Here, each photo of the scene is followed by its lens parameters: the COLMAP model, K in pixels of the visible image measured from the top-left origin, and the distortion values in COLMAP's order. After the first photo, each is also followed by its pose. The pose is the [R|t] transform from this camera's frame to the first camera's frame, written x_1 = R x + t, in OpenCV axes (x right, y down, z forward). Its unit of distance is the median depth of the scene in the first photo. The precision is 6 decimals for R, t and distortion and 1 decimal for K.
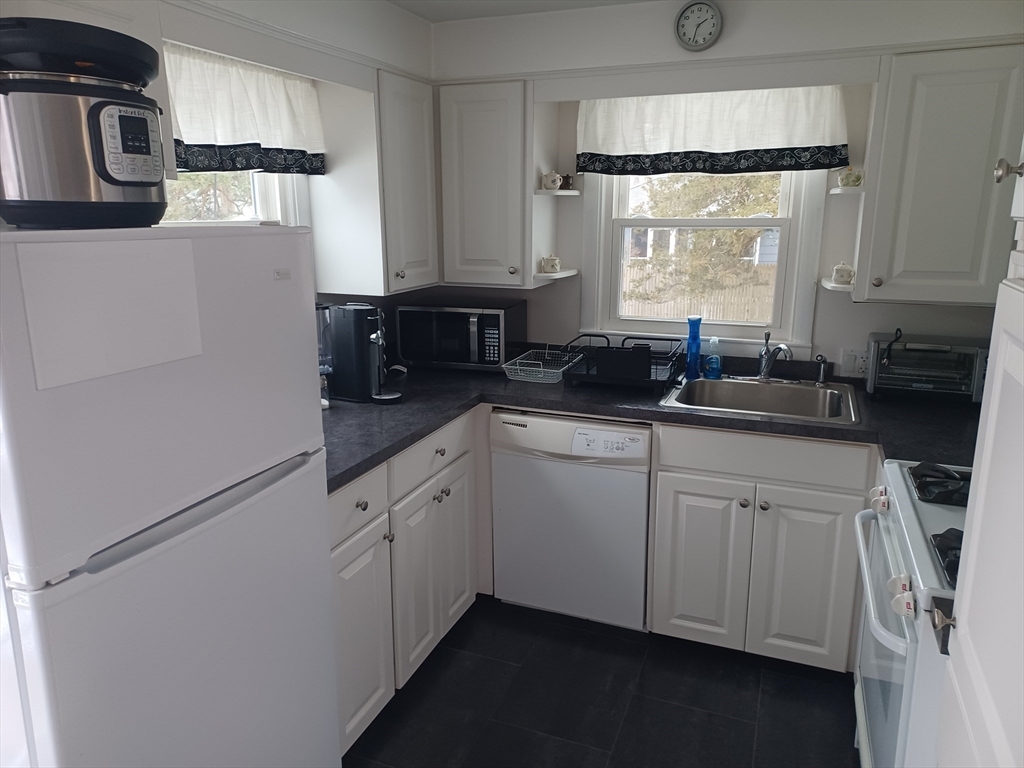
lens RADIAL K [[733.2, 0, 490.0], [0, 733.2, 378.2], [0, 0, 1]] dist [0.049297, -0.031907]
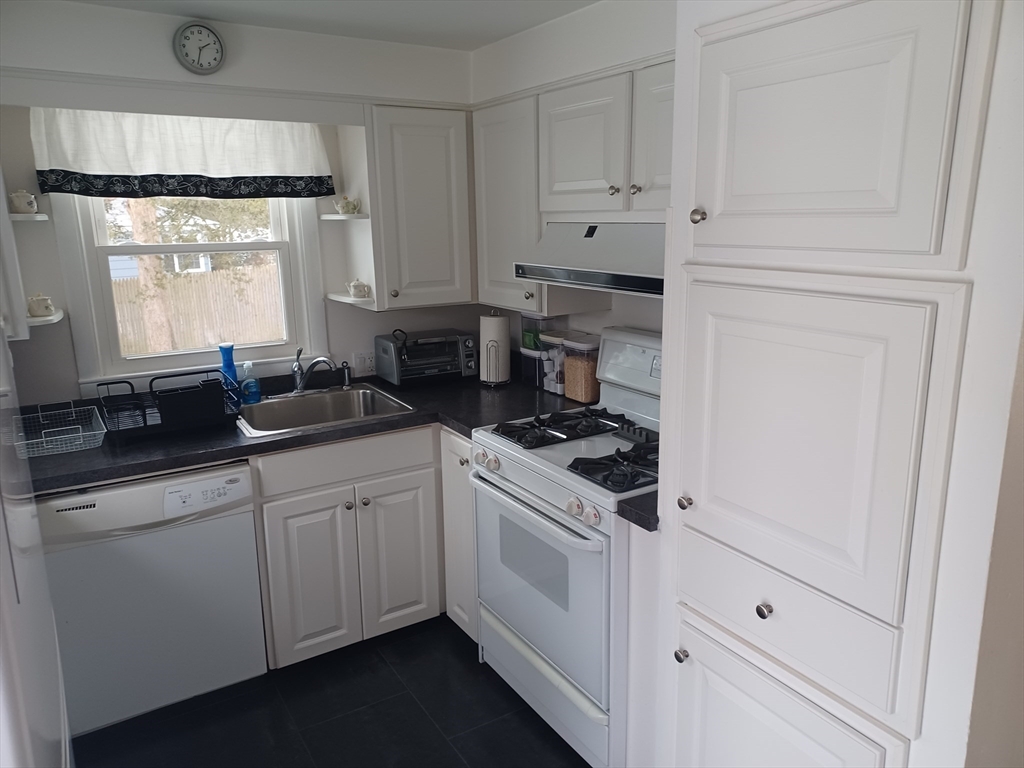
lens RADIAL K [[733.2, 0, 517.5], [0, 733.2, 379.4], [0, 0, 1]] dist [0.049297, -0.031907]
pose [[0.594156, -0.182291, 0.783421, -0.295018], [0.197777, 0.977188, 0.077381, -0.041965], [-0.779656, 0.108966, 0.616655, 0.115894]]
